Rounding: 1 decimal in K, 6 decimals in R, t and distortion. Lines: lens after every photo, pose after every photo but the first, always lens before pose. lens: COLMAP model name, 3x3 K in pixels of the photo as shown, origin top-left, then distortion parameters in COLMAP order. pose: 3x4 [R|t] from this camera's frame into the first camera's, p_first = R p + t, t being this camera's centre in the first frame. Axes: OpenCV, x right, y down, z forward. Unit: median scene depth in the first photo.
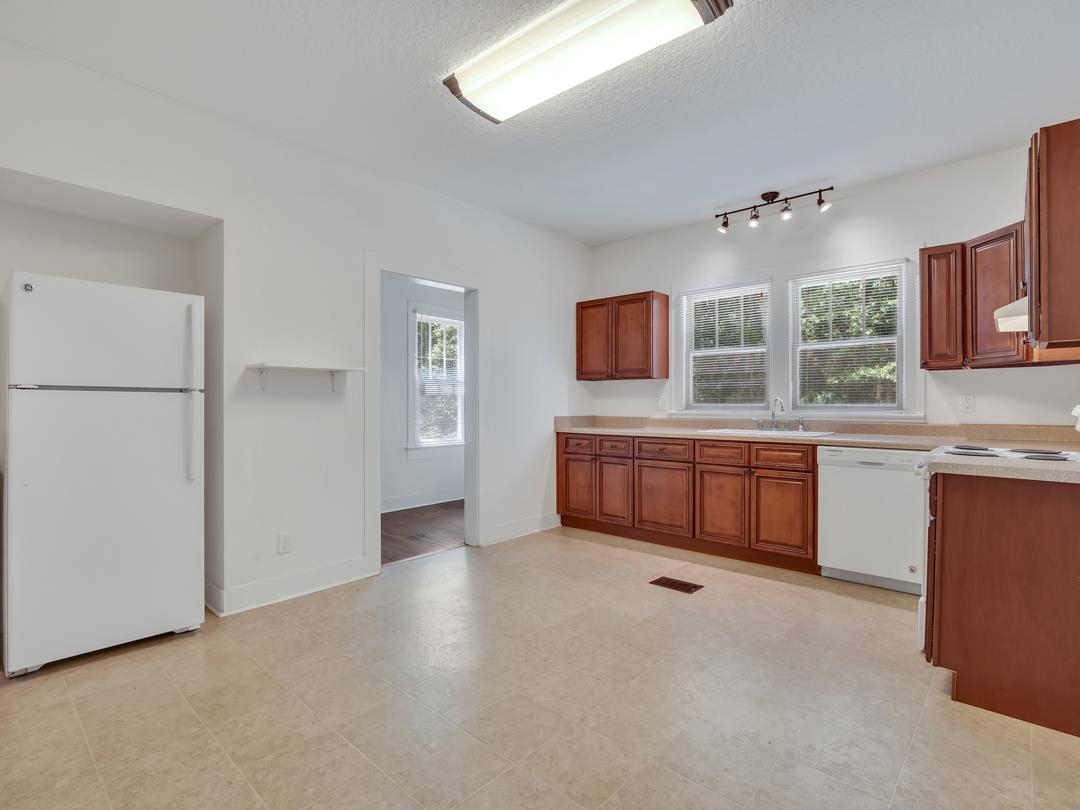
lens RADIAL K [[521.8, 0, 540.4], [0, 521.8, 401.3], [0, 0, 1]] dist [-0.042645, 0.000499]
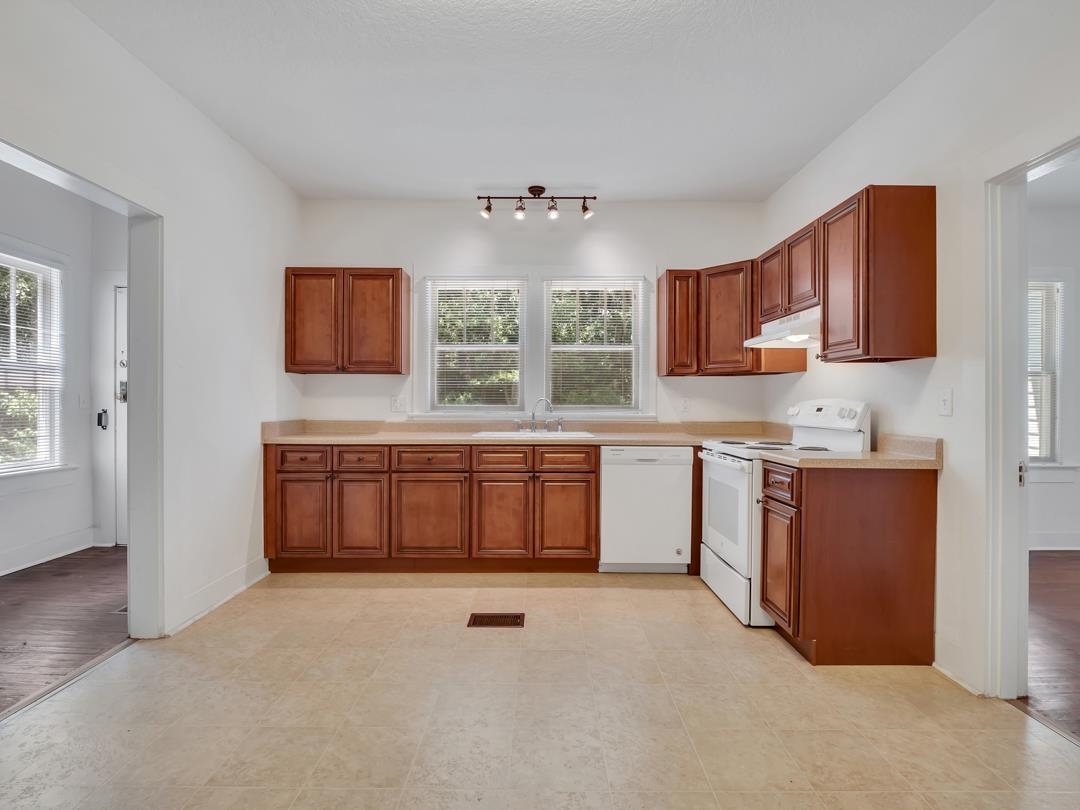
lens RADIAL K [[529.1, 0, 542.7], [0, 529.1, 401.8], [0, 0, 1]] dist [-0.014495, 0.000064]
pose [[0.735270, 0.004235, 0.677761, -0.201591], [-0.005531, 0.999985, -0.000248, -0.000536], [-0.677752, -0.003567, 0.735282, 0.239503]]
